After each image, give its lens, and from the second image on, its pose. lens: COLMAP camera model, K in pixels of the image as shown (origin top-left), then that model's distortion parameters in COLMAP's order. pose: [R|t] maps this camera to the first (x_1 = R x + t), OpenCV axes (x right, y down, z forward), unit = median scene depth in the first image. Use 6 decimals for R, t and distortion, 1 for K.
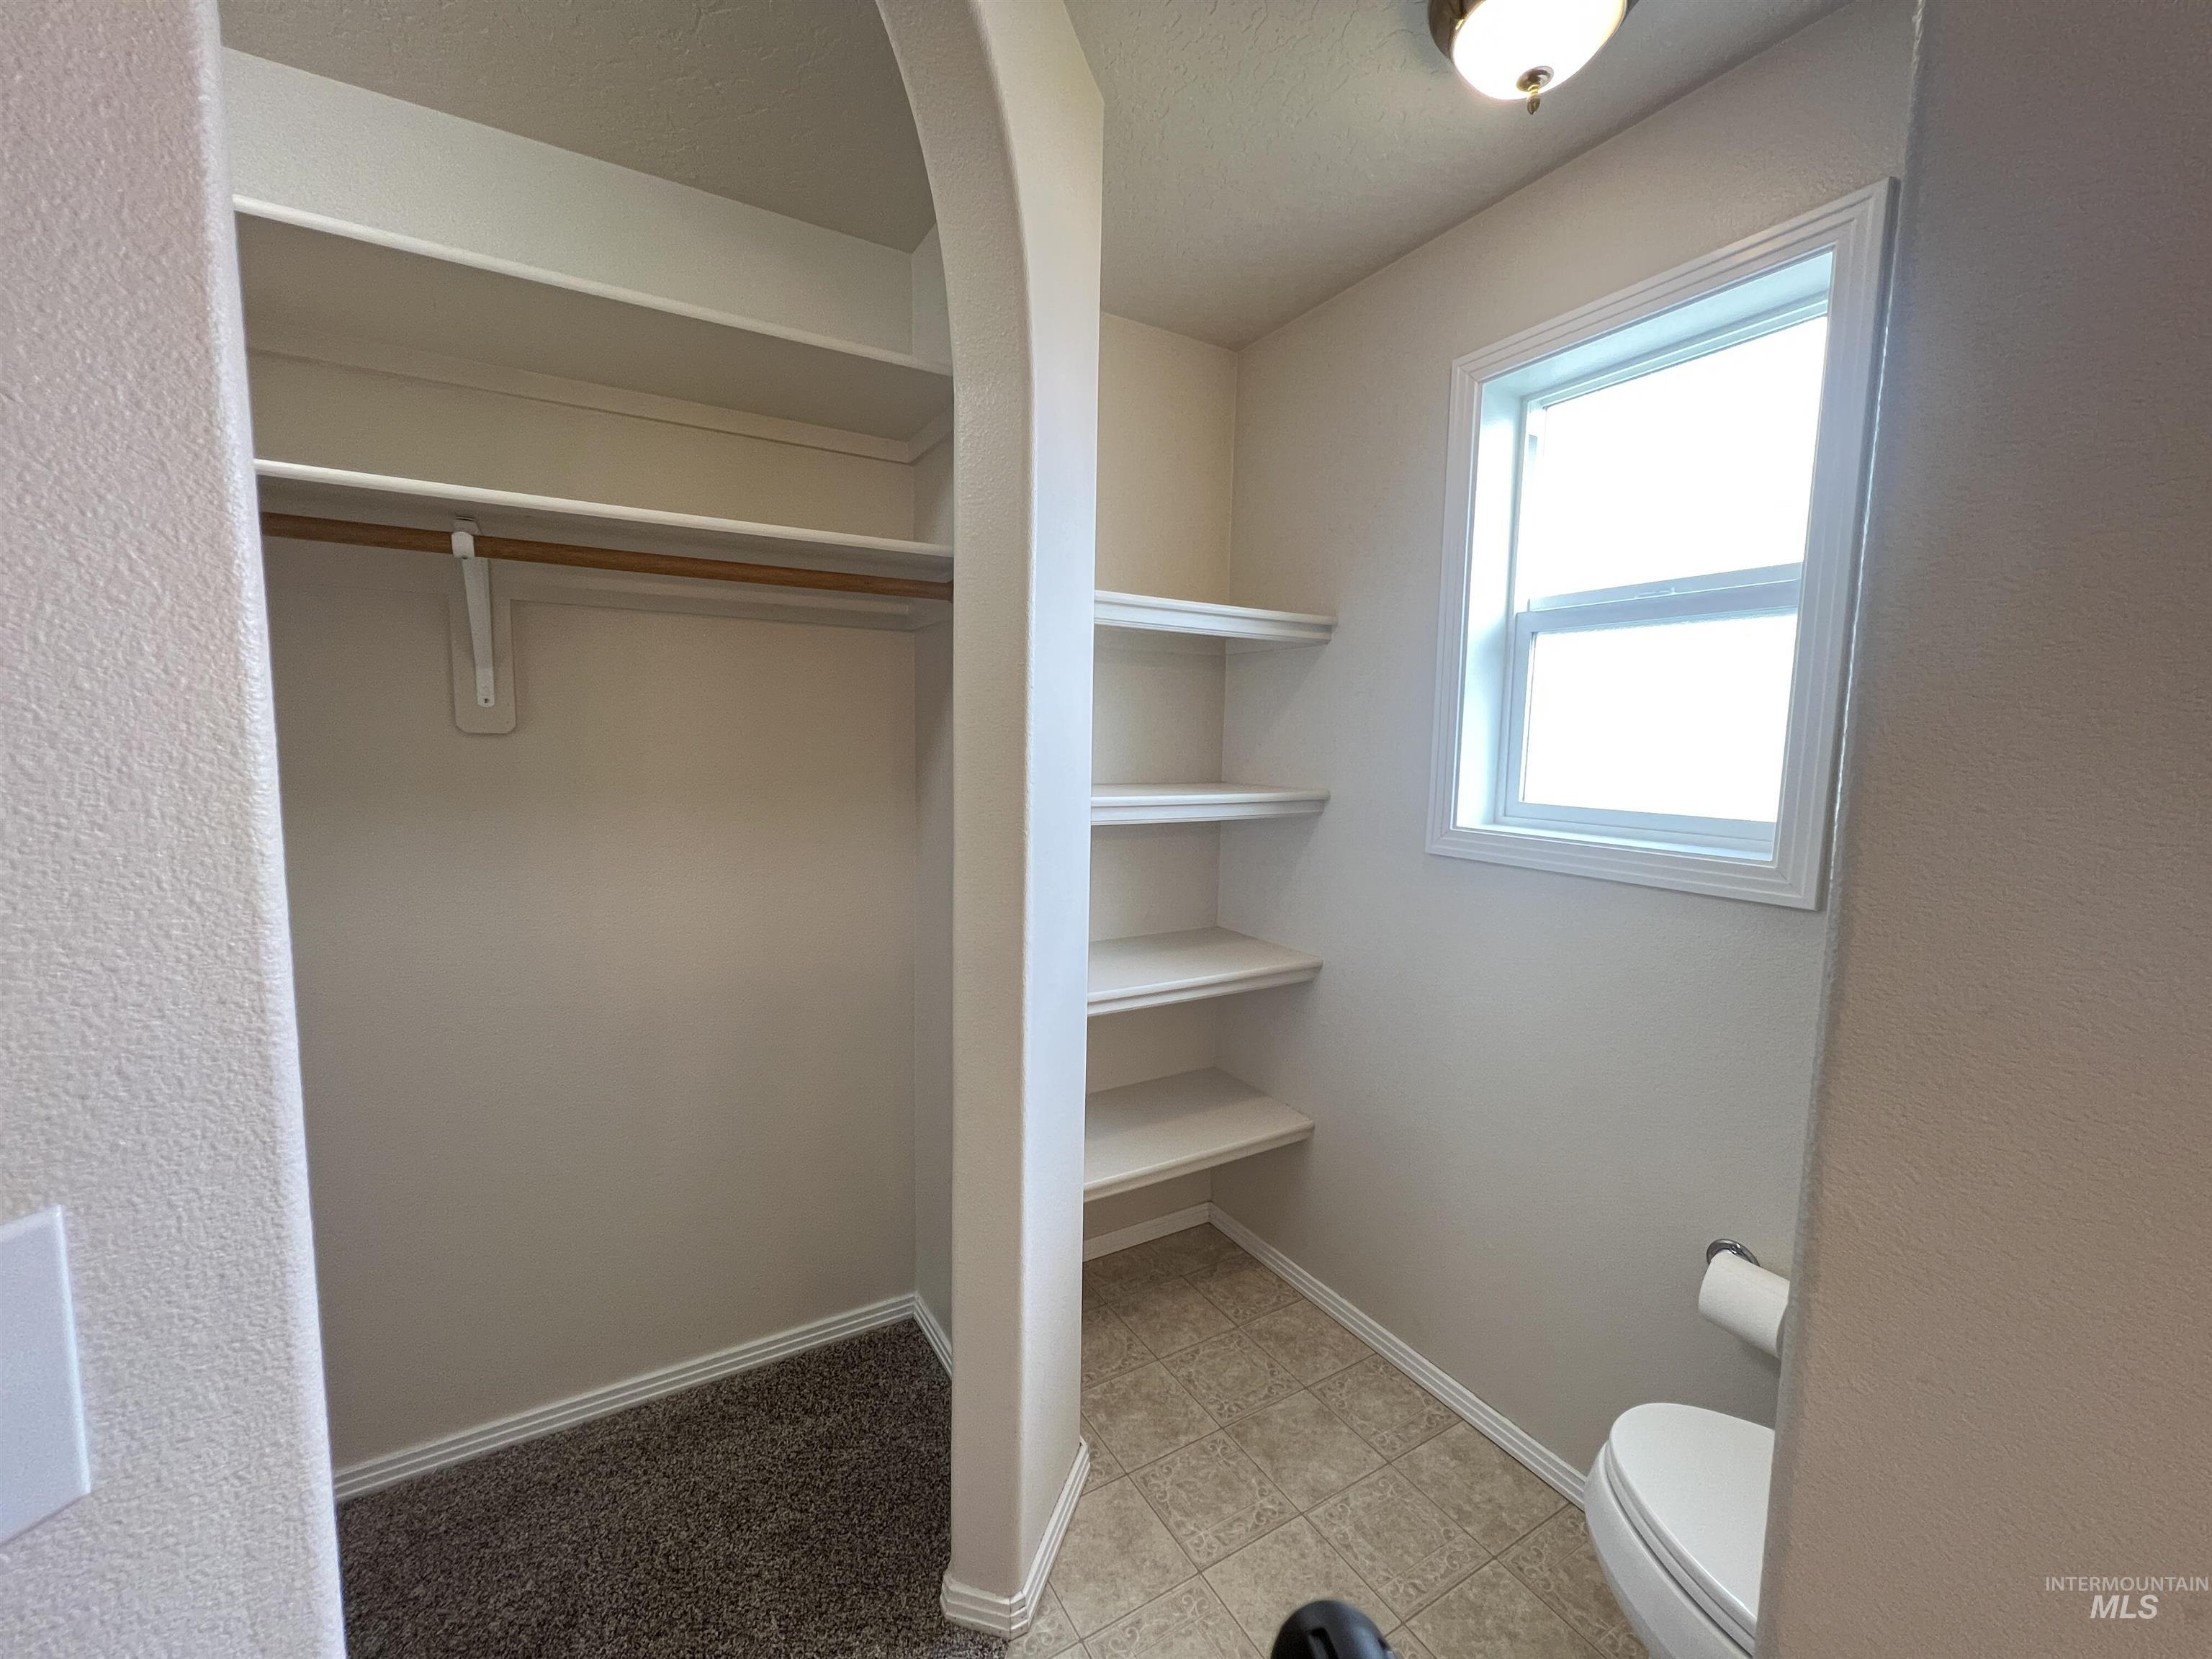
lens RADIAL K [[891.1, 0, 1106.0], [0, 891.1, 829.5], [0, 0, 1]] dist [0.000560, 0.000098]
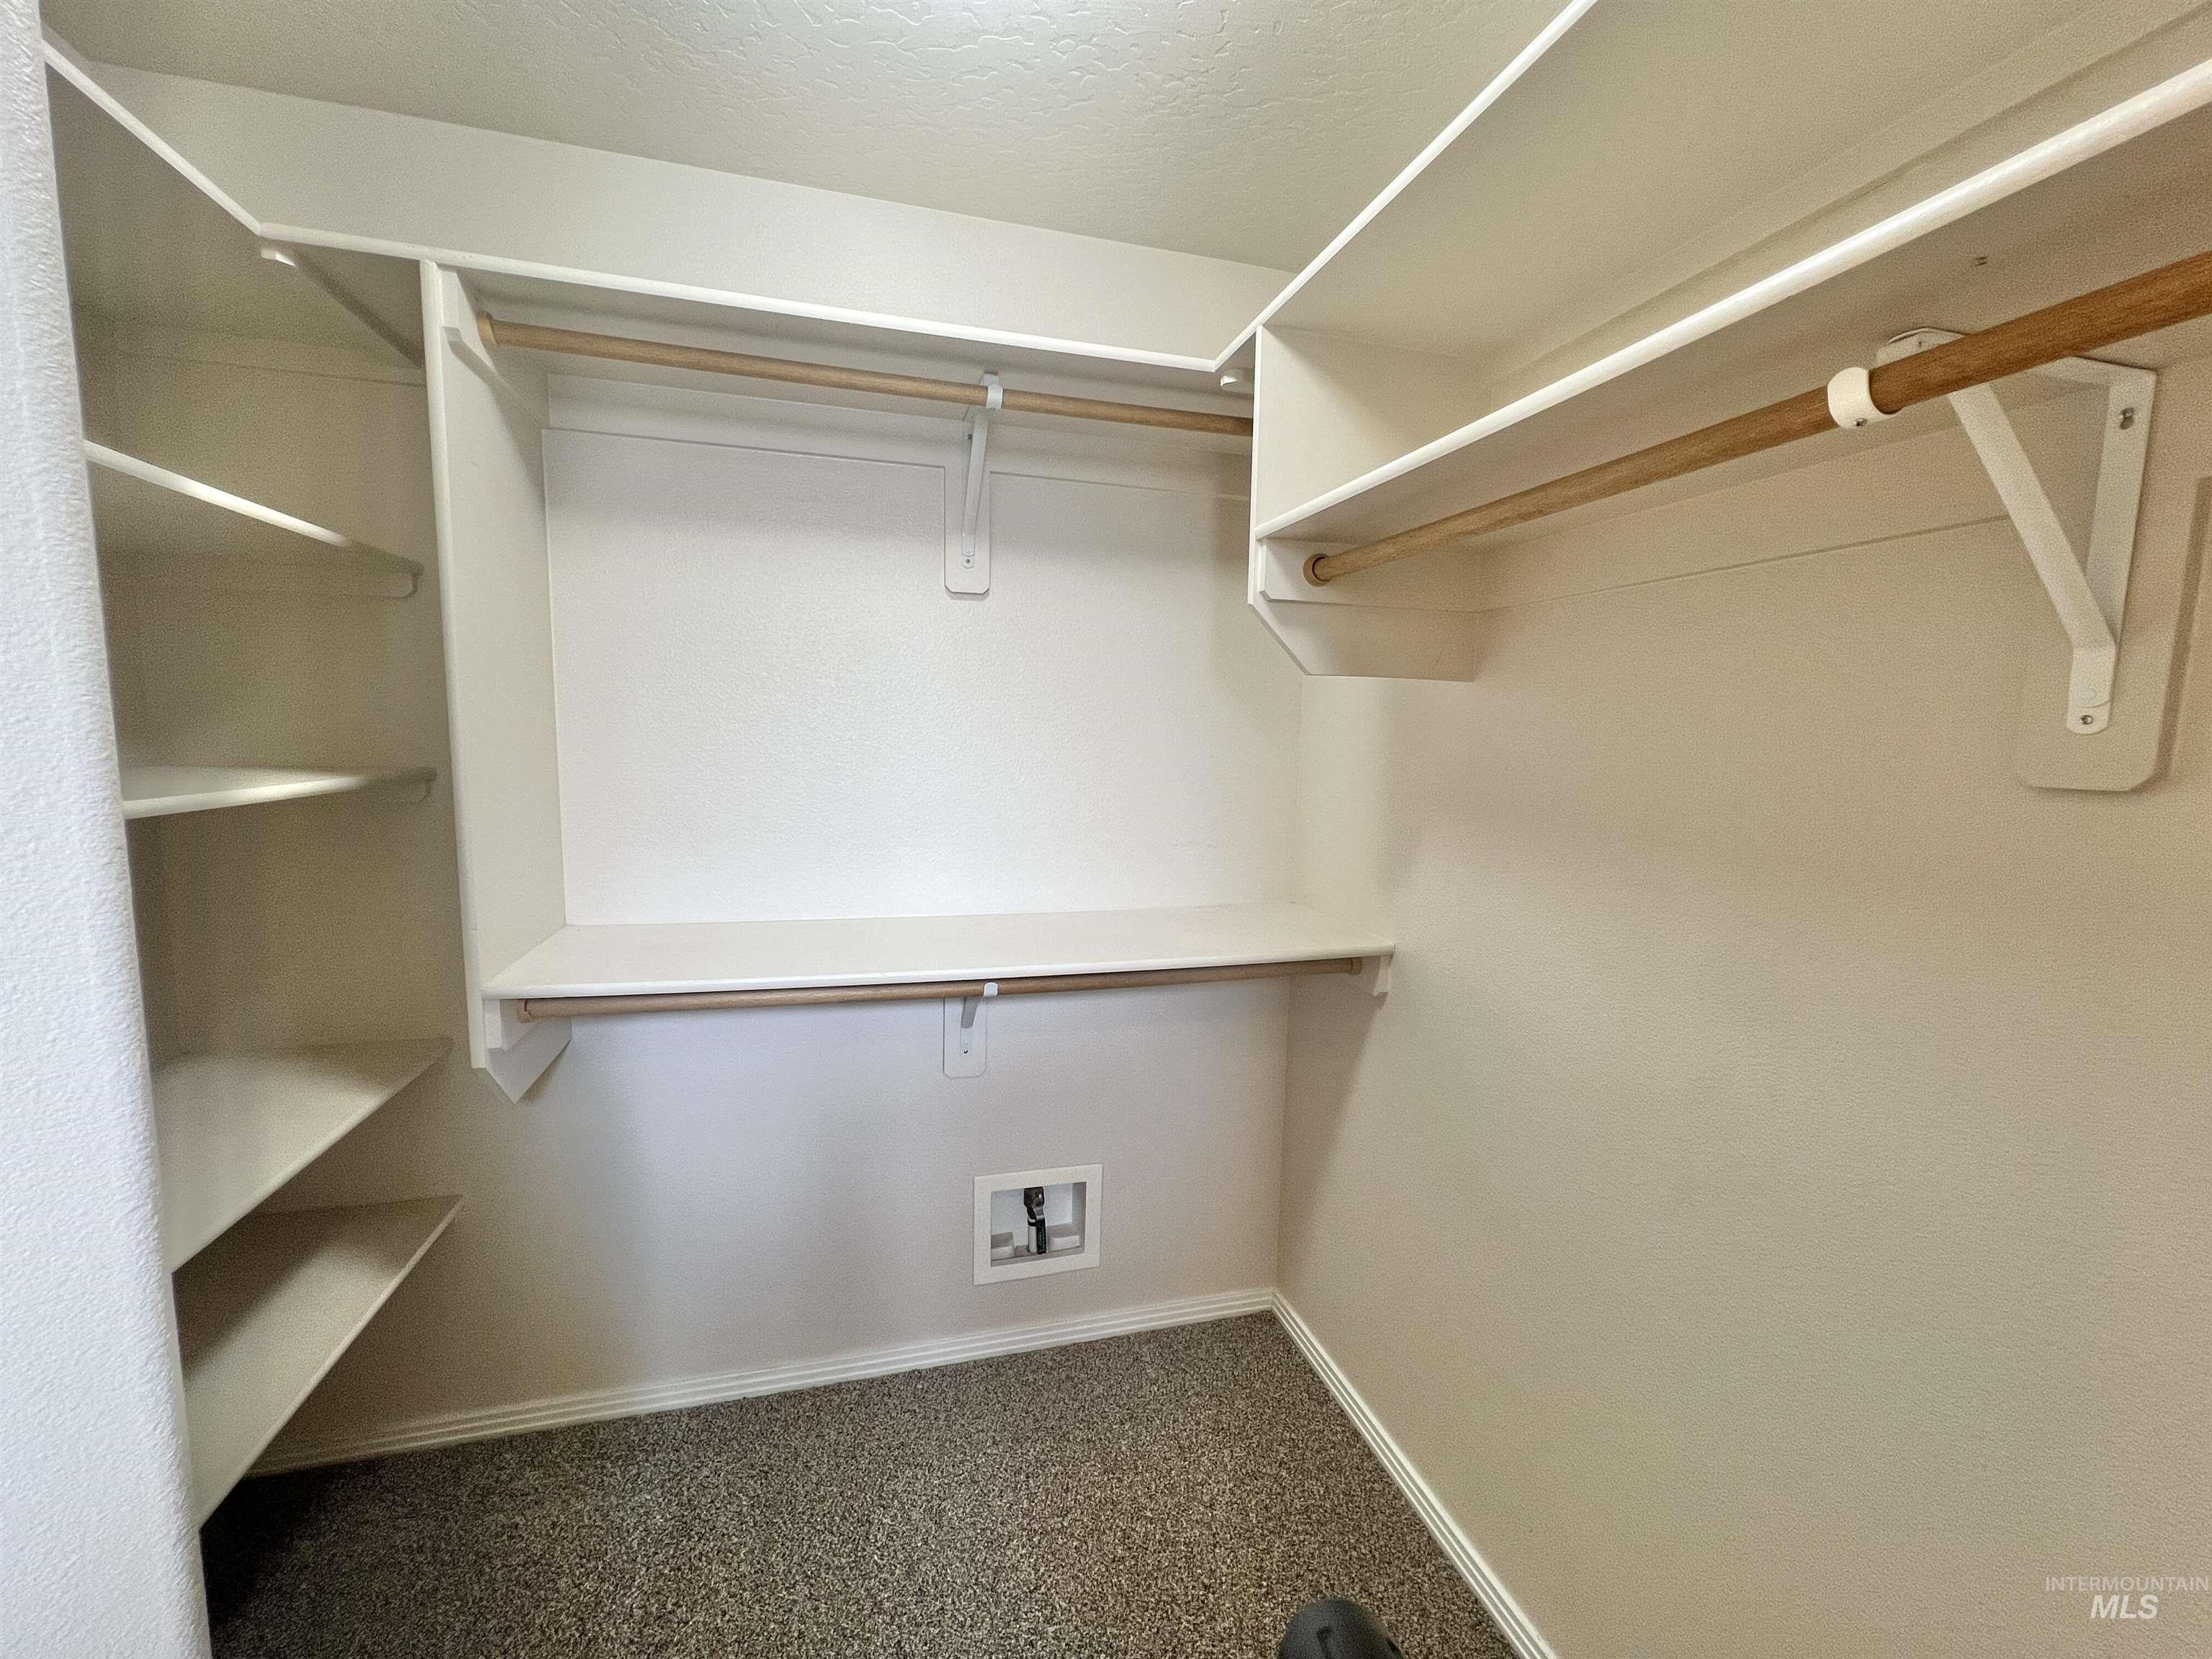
lens RADIAL K [[890.1, 0, 1095.9], [0, 890.1, 830.2], [0, 0, 1]] dist [-0.000178, 0.000062]
pose [[-0.266948, 0.087729, -0.959710, -0.130769], [-0.111745, 0.986313, 0.121243, -0.104143], [0.957210, 0.139609, -0.253491, 0.761980]]
